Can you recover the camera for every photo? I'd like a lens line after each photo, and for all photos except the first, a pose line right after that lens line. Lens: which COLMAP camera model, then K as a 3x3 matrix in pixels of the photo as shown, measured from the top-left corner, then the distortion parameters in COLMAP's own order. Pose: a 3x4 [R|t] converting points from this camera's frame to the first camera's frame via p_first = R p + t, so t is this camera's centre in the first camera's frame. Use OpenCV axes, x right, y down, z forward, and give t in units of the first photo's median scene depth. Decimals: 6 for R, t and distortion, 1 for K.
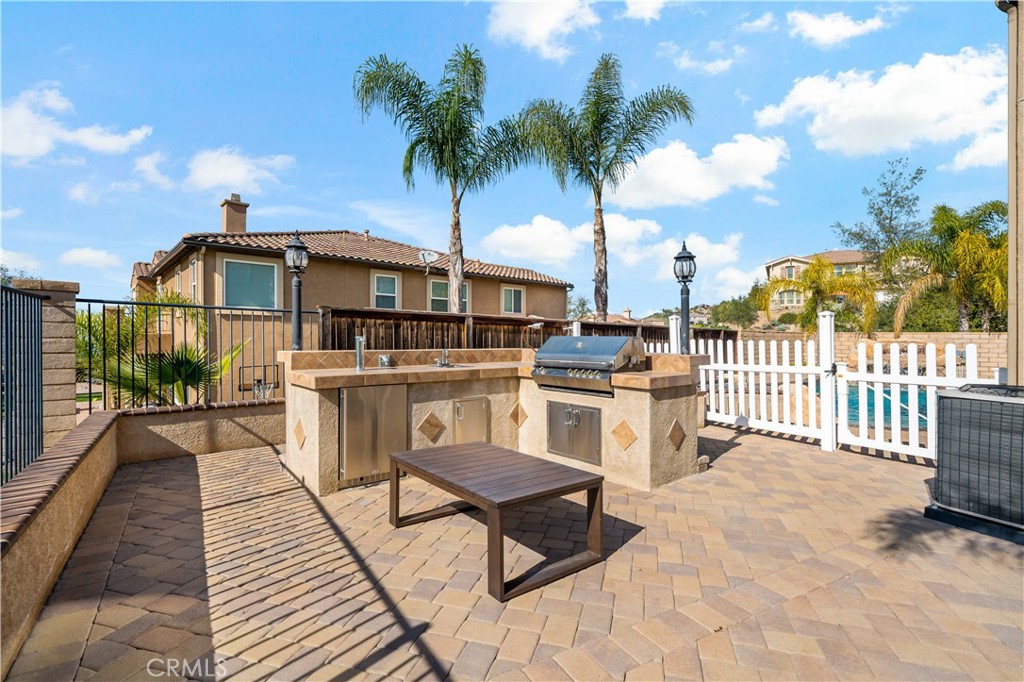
lens RADIAL K [[470.5, 0, 512.0], [0, 470.5, 337.6], [0, 0, 1]] dist [-0.001309, -0.000372]
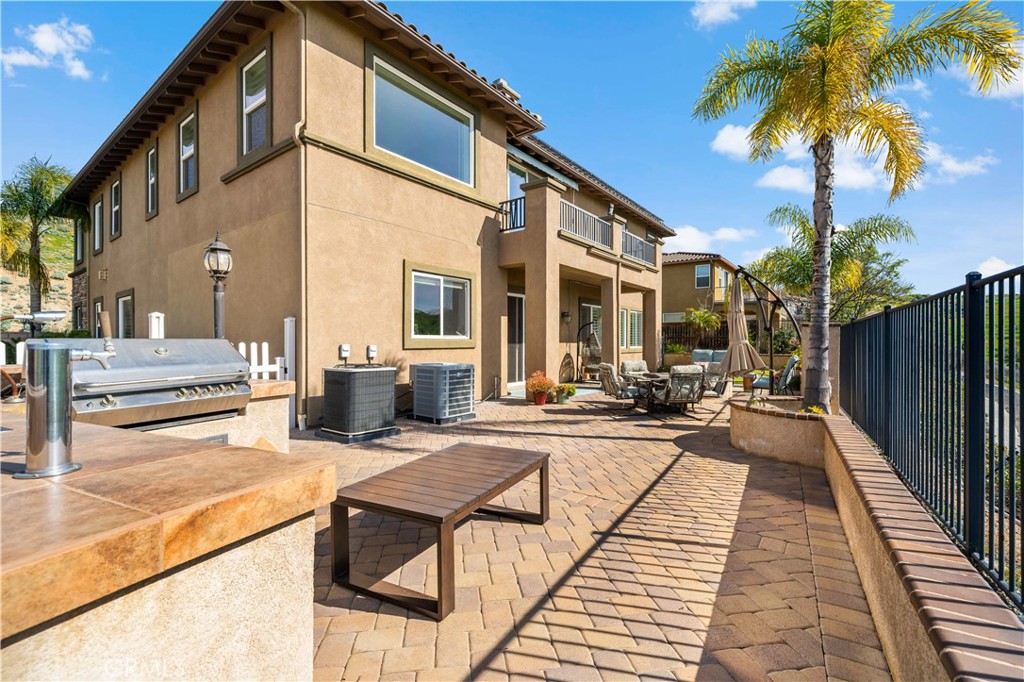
lens RADIAL K [[447.6, 0, 516.1], [0, 447.6, 338.5], [0, 0, 1]] dist [0.000059, 0.000127]
pose [[-0.418694, 0.002098, 0.908125, -1.204375], [-0.001660, 0.999994, -0.003075, -0.002820], [-0.908126, -0.002795, -0.418688, 1.599833]]
